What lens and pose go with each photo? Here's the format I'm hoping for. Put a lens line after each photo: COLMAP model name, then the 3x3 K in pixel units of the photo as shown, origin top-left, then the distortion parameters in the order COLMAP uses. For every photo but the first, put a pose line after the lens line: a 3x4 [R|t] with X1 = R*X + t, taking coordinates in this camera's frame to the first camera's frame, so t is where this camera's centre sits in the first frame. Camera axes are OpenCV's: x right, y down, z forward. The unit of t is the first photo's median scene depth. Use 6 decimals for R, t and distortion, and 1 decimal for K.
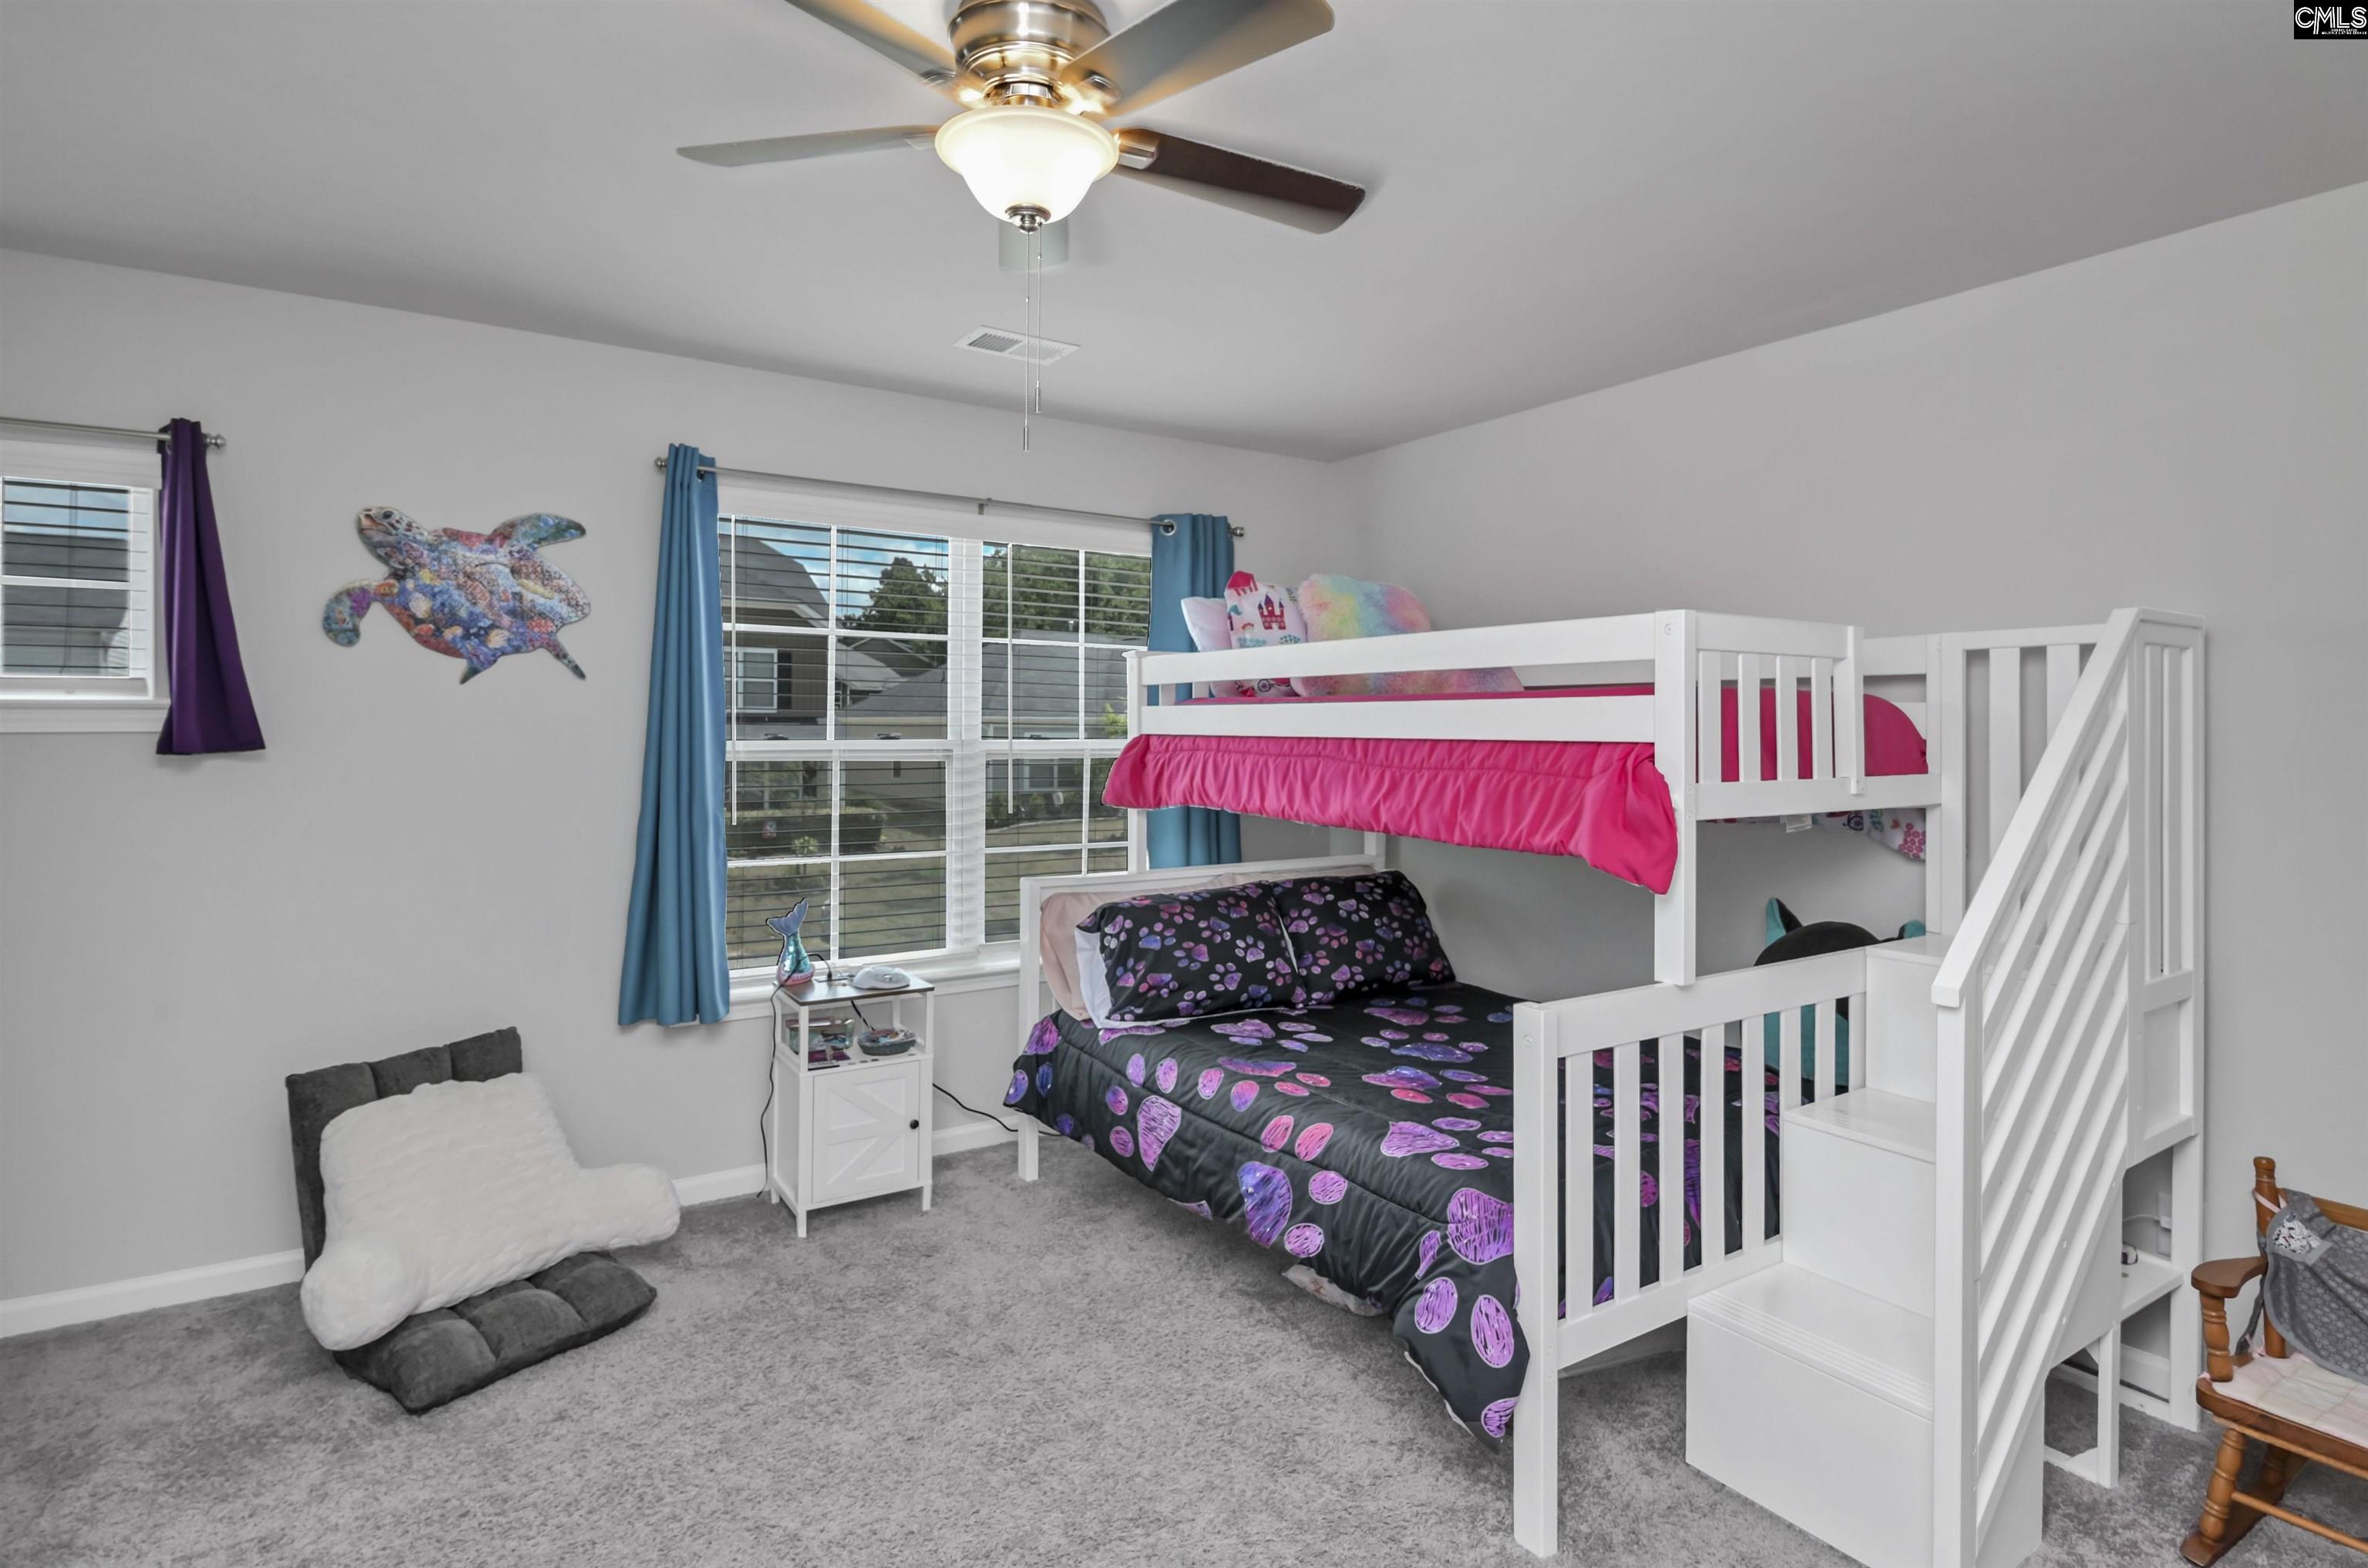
lens RADIAL K [[1212.9, 0, 1181.2], [0, 1212.9, 734.9], [0, 0, 1]] dist [-0.003939, -0.000464]
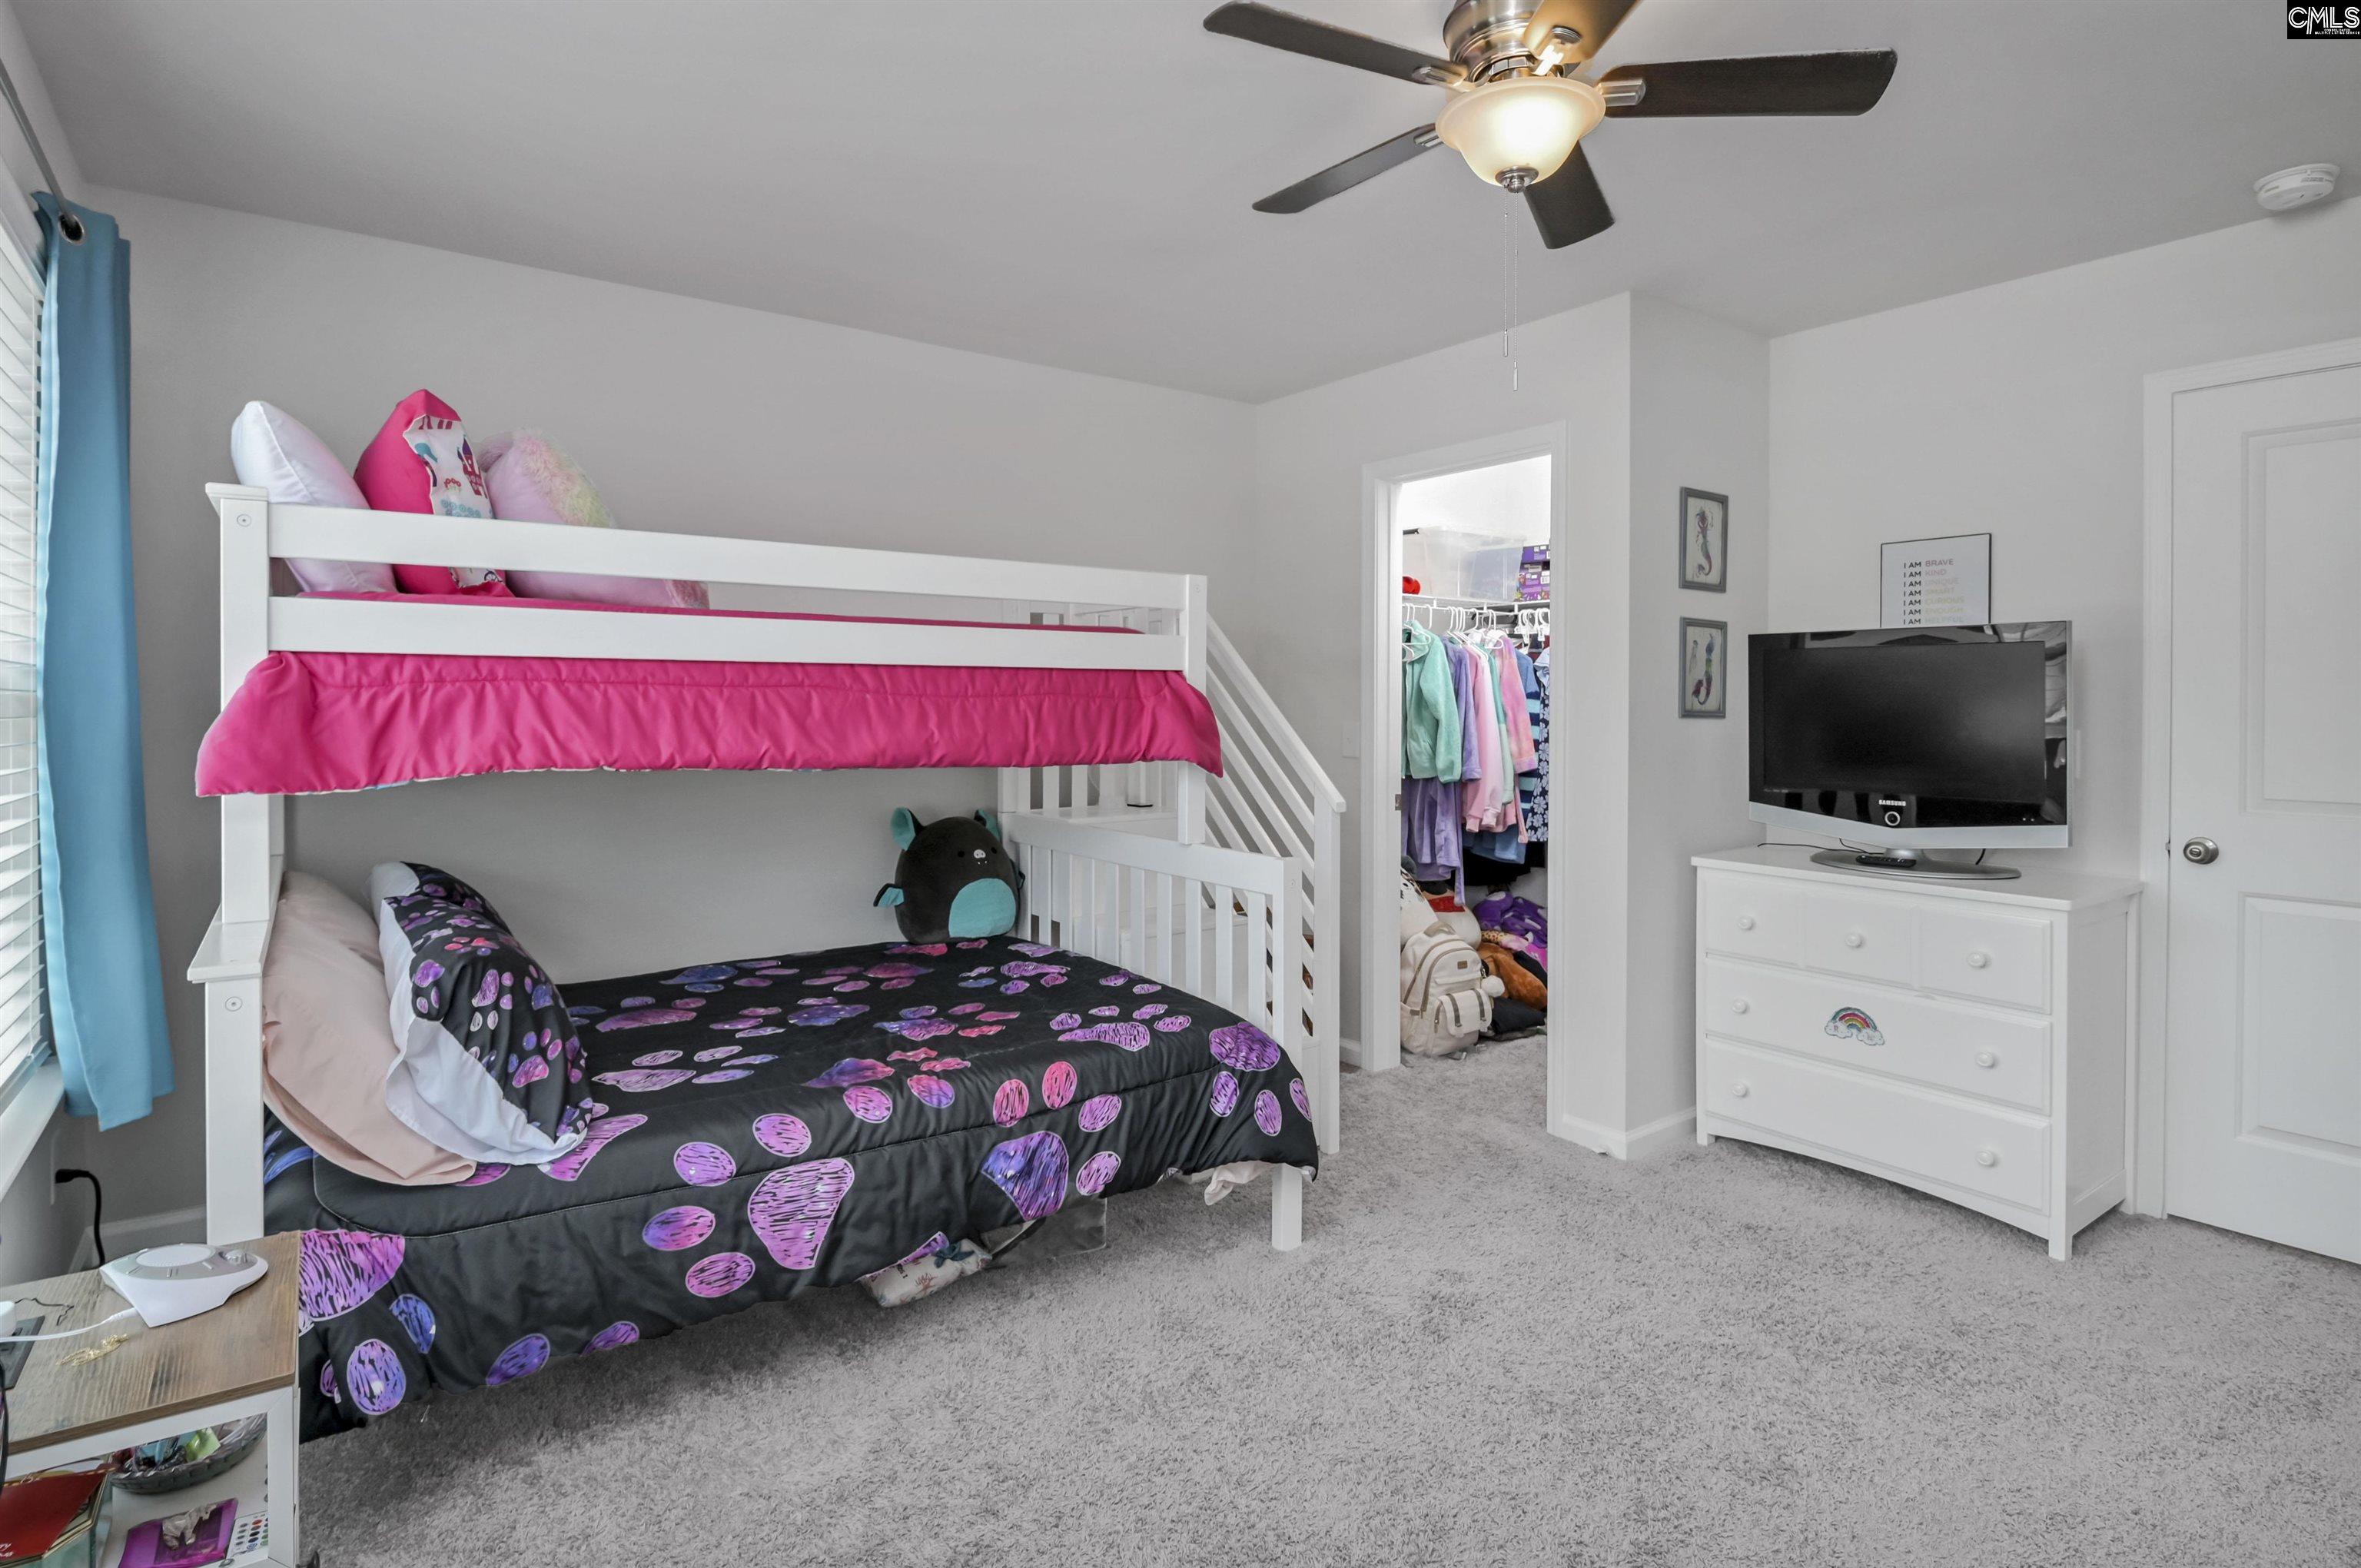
lens RADIAL K [[1209.3, 0, 1177.7], [0, 1209.3, 735.0], [0, 0, 1]] dist [-0.003939, -0.000464]
pose [[-0.035412, -0.045803, 0.998323, -0.766001], [-0.006715, 0.998938, 0.045593, 0.011983], [-0.999350, -0.005089, -0.035682, 0.854015]]
